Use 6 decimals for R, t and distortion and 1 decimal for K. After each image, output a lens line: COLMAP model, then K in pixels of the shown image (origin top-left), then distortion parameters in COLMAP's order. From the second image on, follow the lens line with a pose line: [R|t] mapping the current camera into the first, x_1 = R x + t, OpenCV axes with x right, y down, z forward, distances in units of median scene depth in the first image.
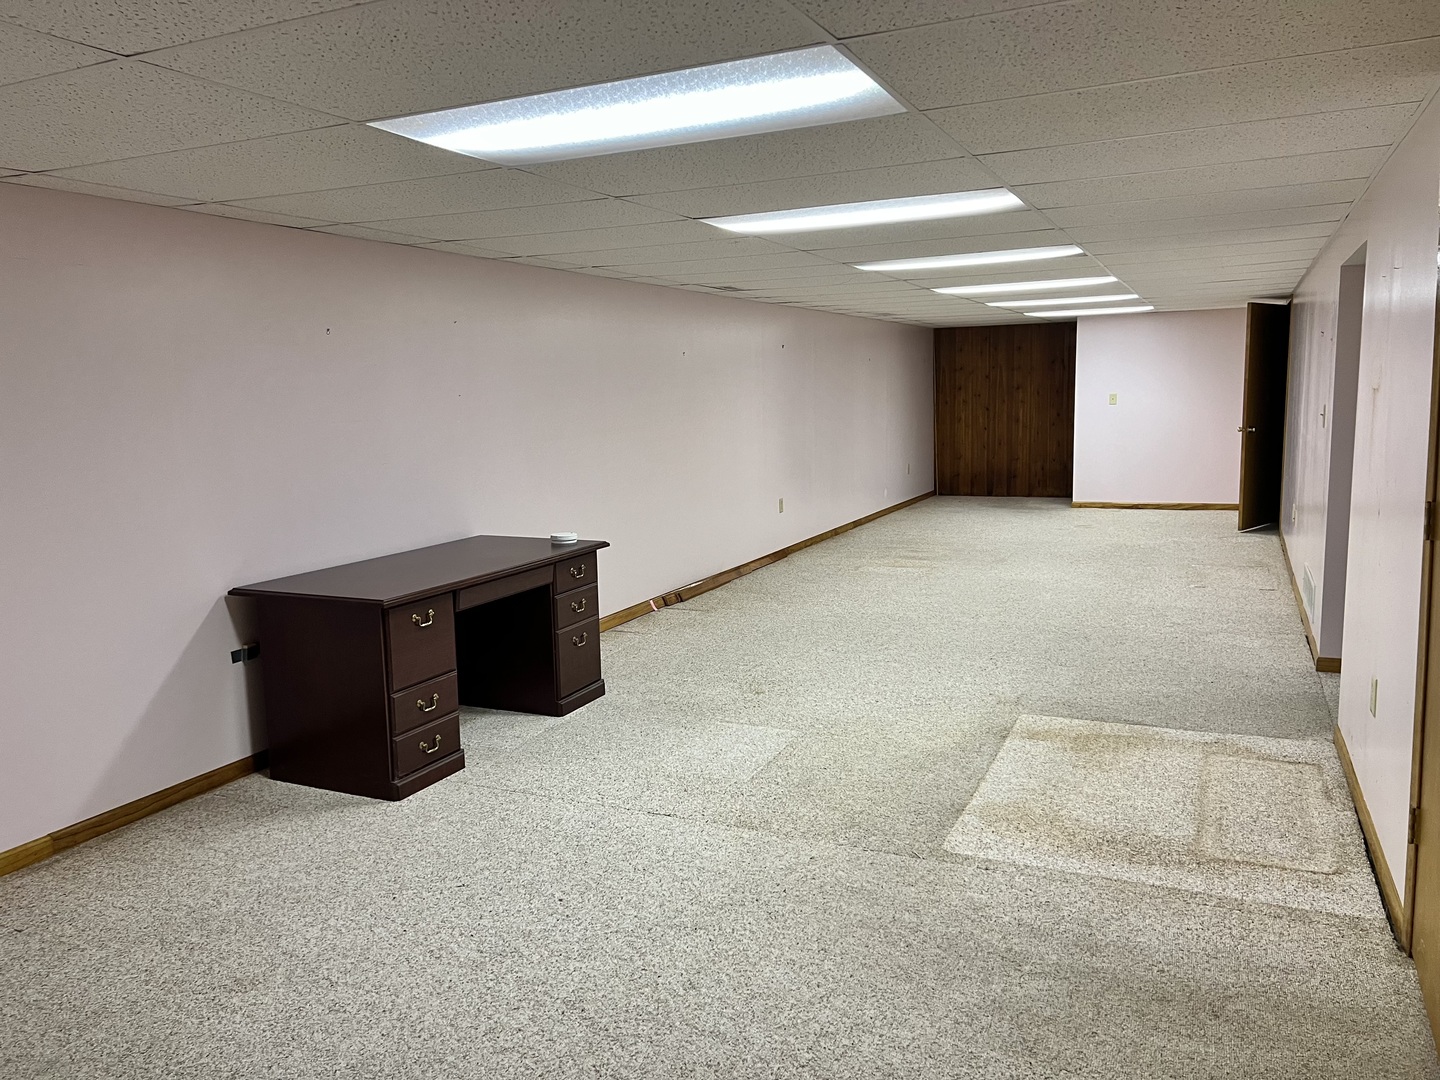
lens RADIAL K [[1078.1, 0, 716.7], [0, 1078.1, 540.5], [0, 0, 1]] dist [0.086850, -0.119312]
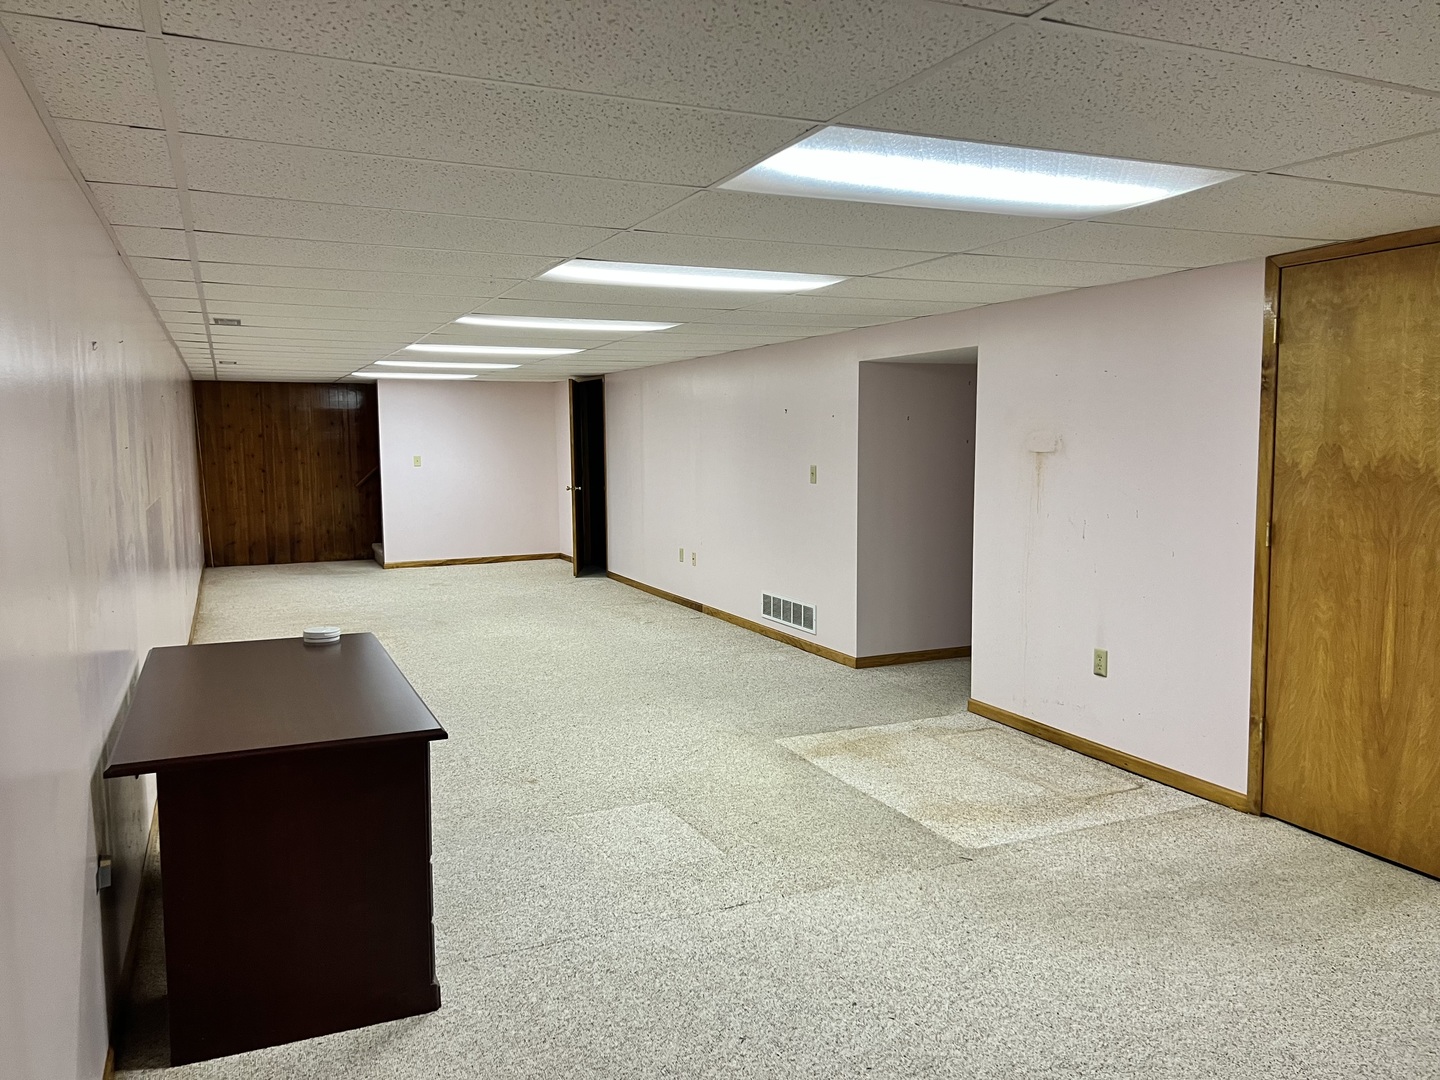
lens RADIAL K [[1078.1, 0, 716.7], [0, 1078.1, 540.5], [0, 0, 1]] dist [0.086850, -0.119312]
pose [[0.658196, -0.052907, 0.750985, -0.637885], [0.096021, 0.995280, -0.014039, -0.037603], [-0.746698, 0.081351, 0.660170, 0.328933]]
